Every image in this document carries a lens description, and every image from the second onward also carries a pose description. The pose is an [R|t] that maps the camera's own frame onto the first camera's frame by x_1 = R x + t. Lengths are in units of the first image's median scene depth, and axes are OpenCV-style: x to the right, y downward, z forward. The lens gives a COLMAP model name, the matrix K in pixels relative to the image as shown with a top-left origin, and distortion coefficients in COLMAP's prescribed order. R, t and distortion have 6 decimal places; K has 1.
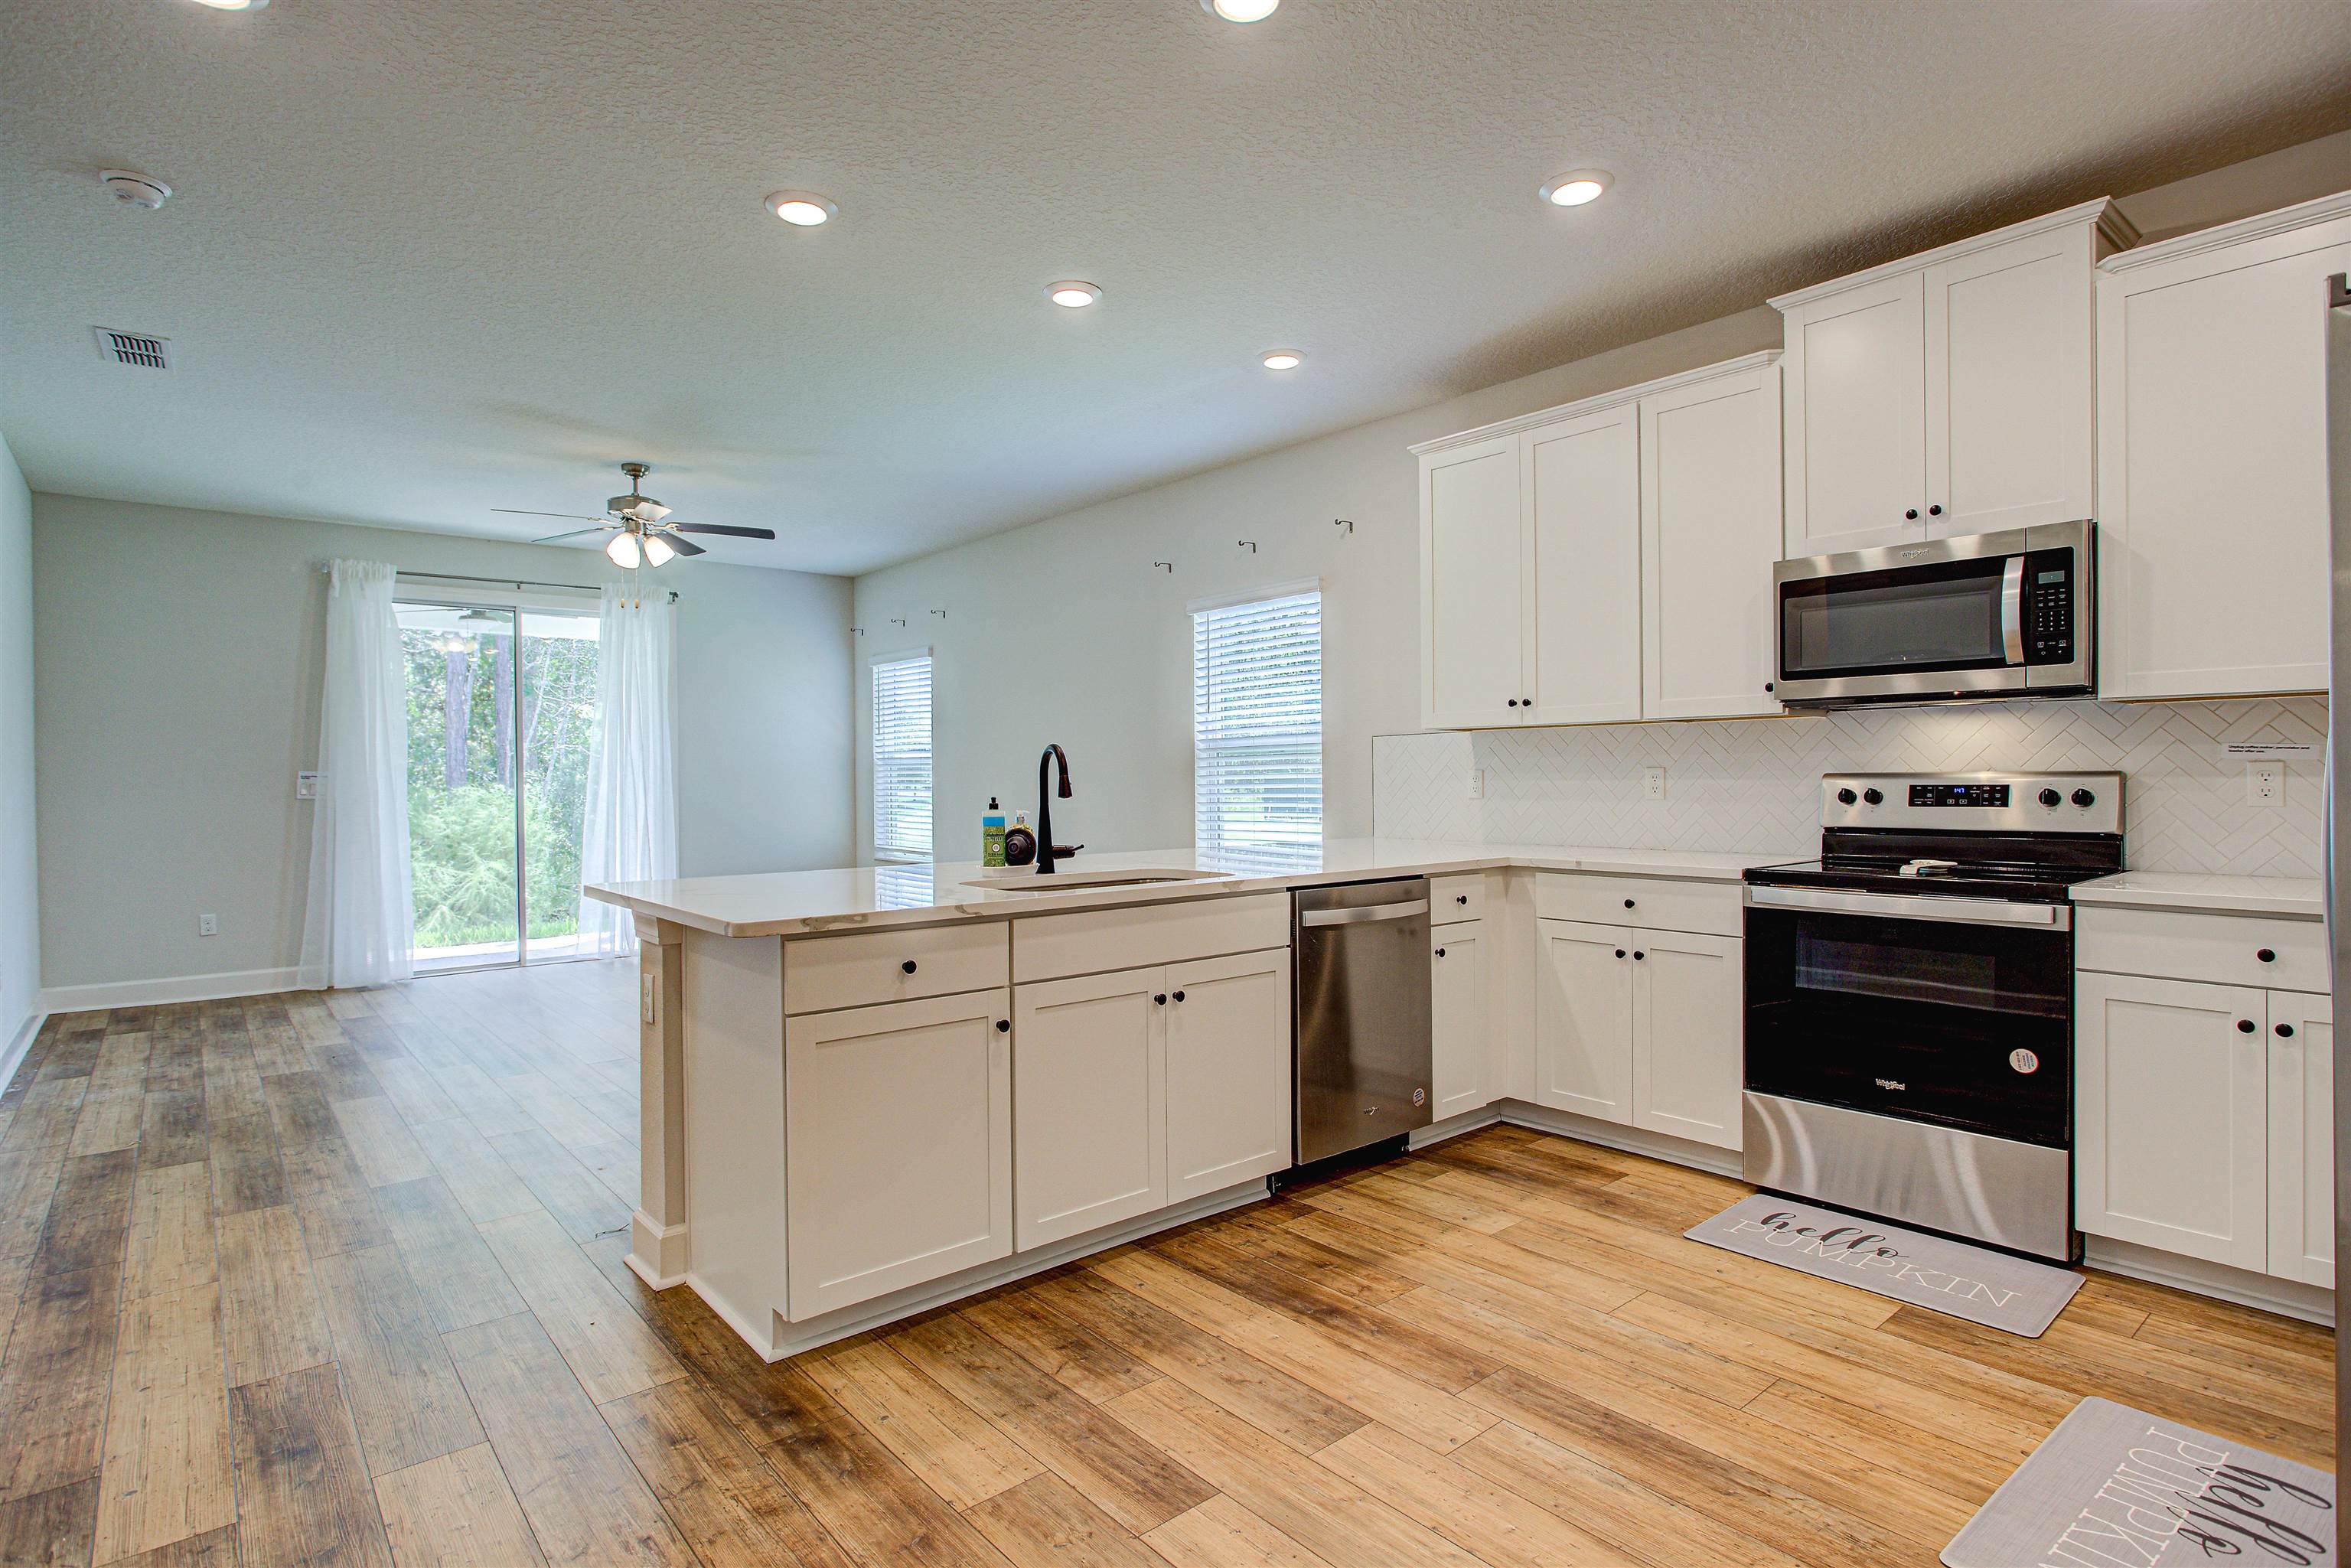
lens RADIAL K [[1183.3, 0, 1175.5], [0, 1183.3, 784.0], [0, 0, 1]] dist [-0.030025, 0.011141]
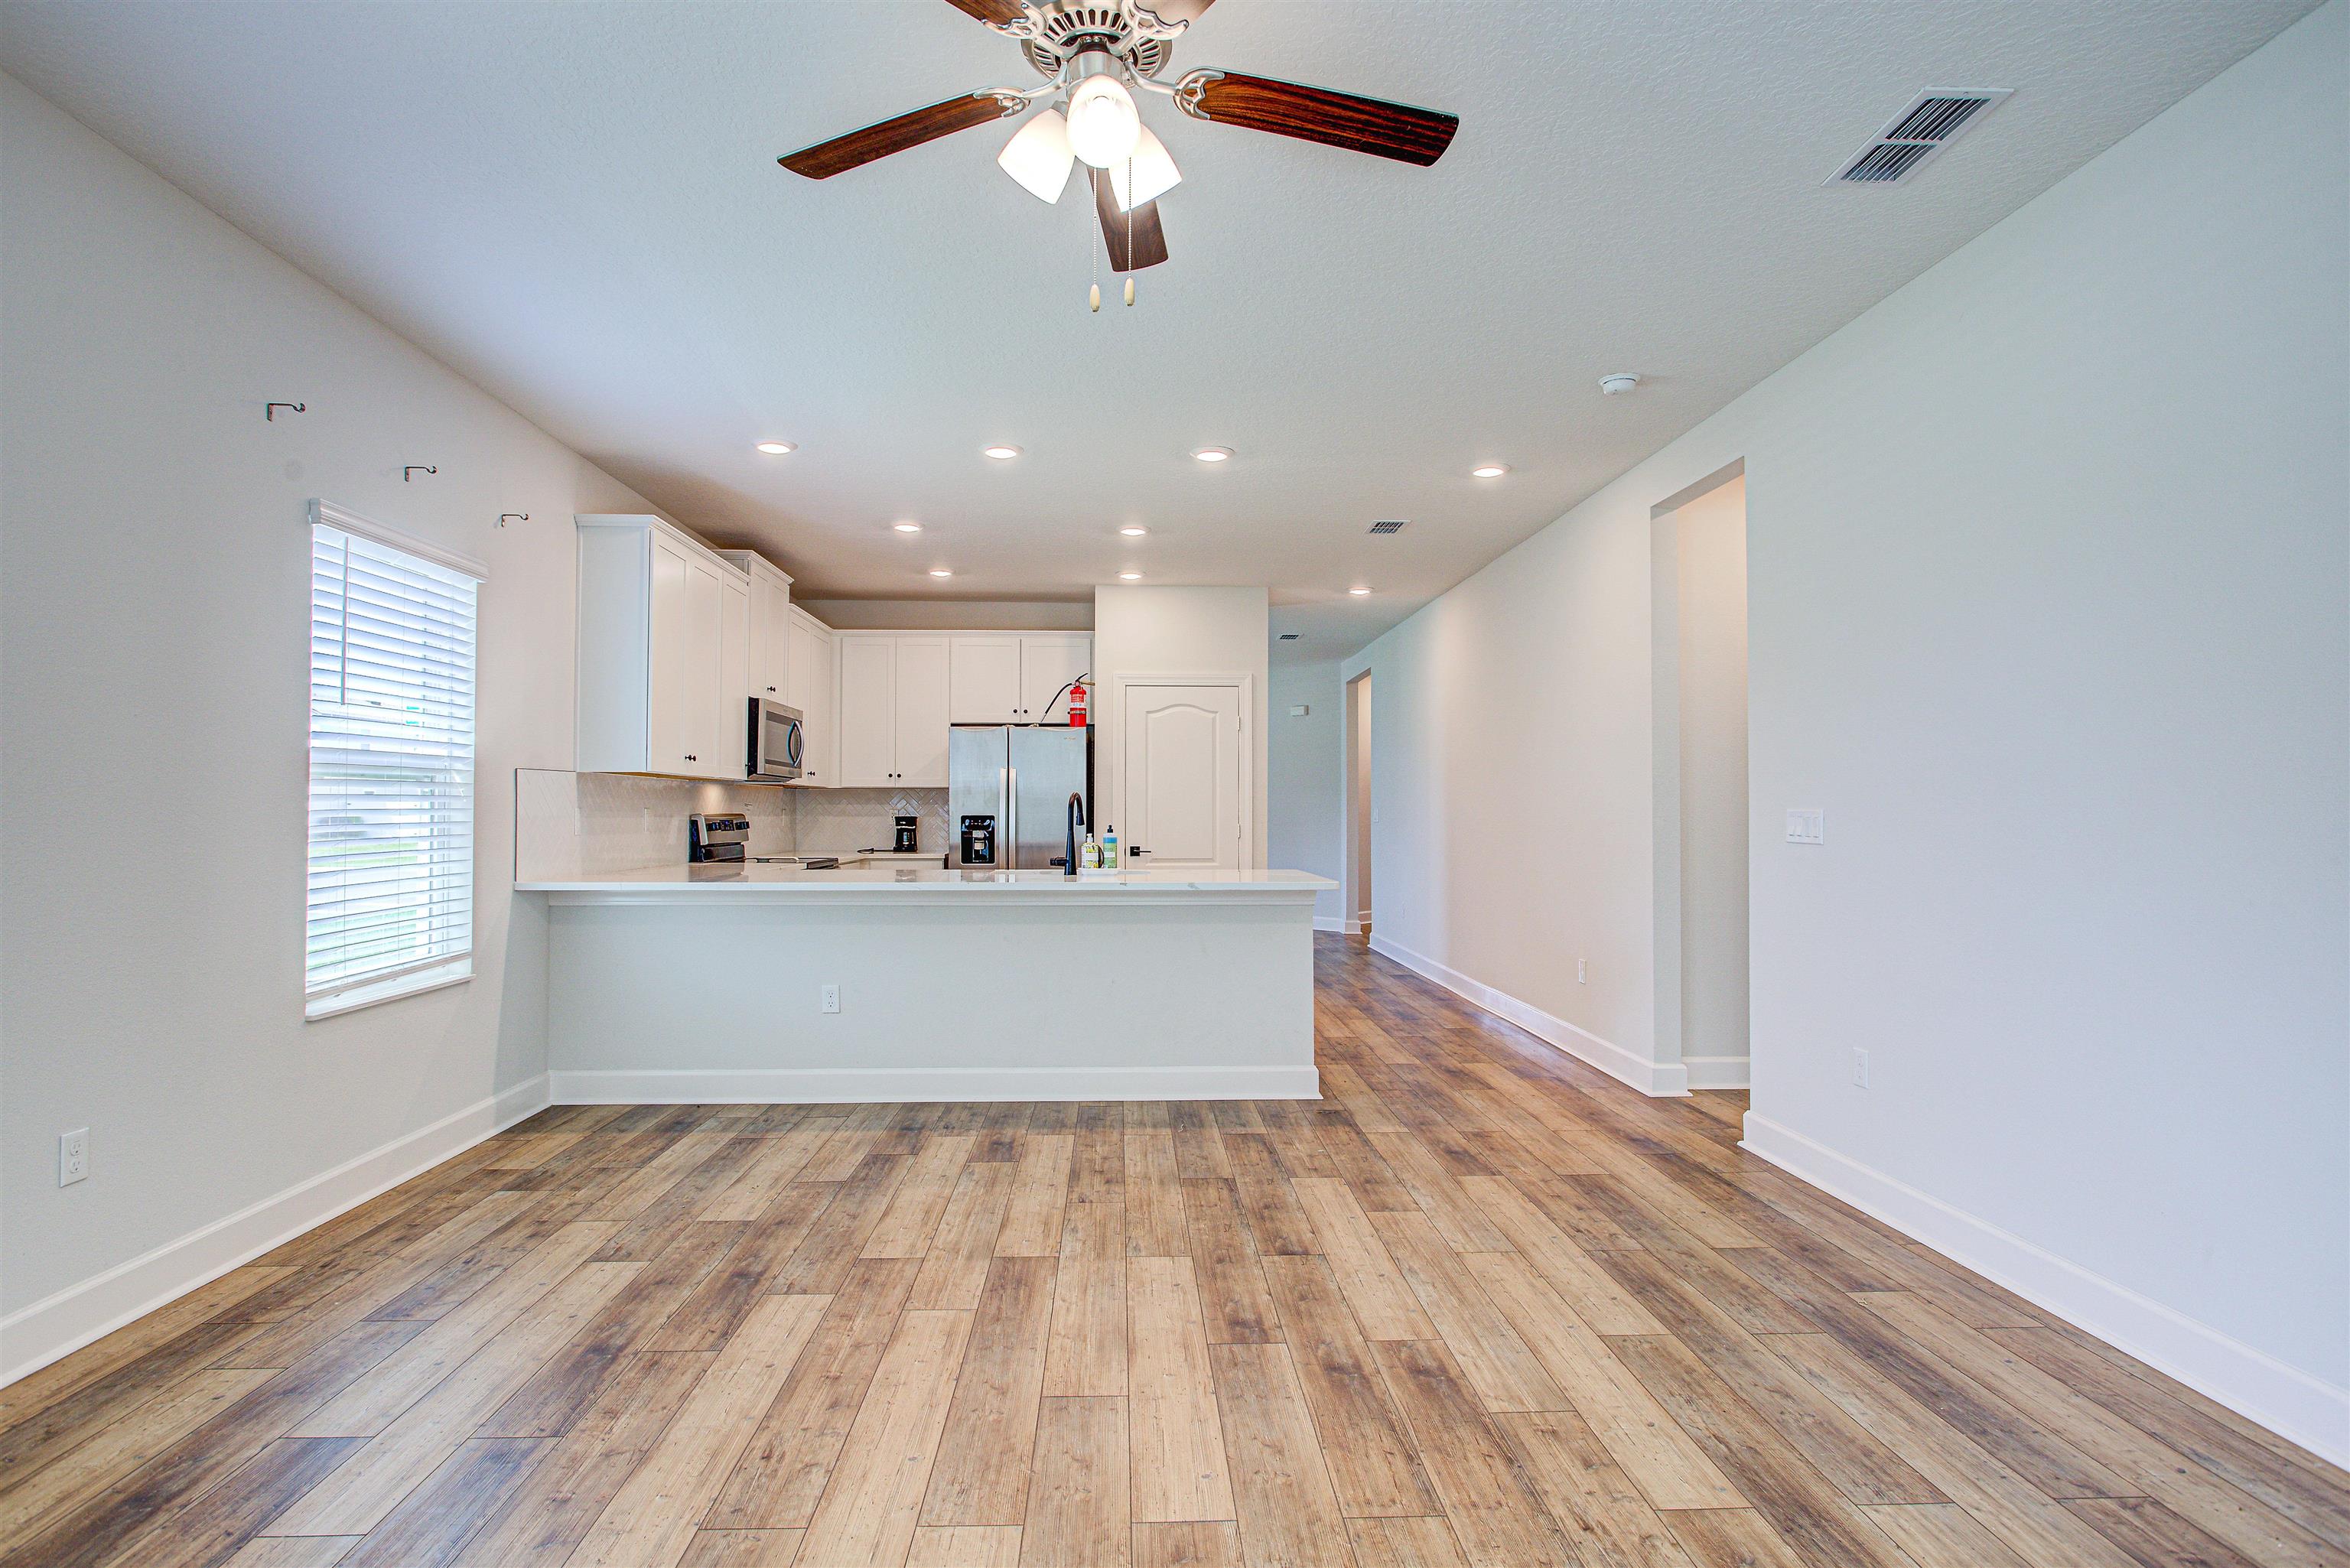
lens RADIAL K [[1182.7, 0, 1175.0], [0, 1182.7, 784.0], [0, 0, 1]] dist [-0.030025, 0.011141]
pose [[-0.794441, 0.022418, 0.606927, -1.131428], [0.008043, 0.999619, -0.026395, -0.002389], [-0.607288, -0.016088, -0.794319, 2.091366]]
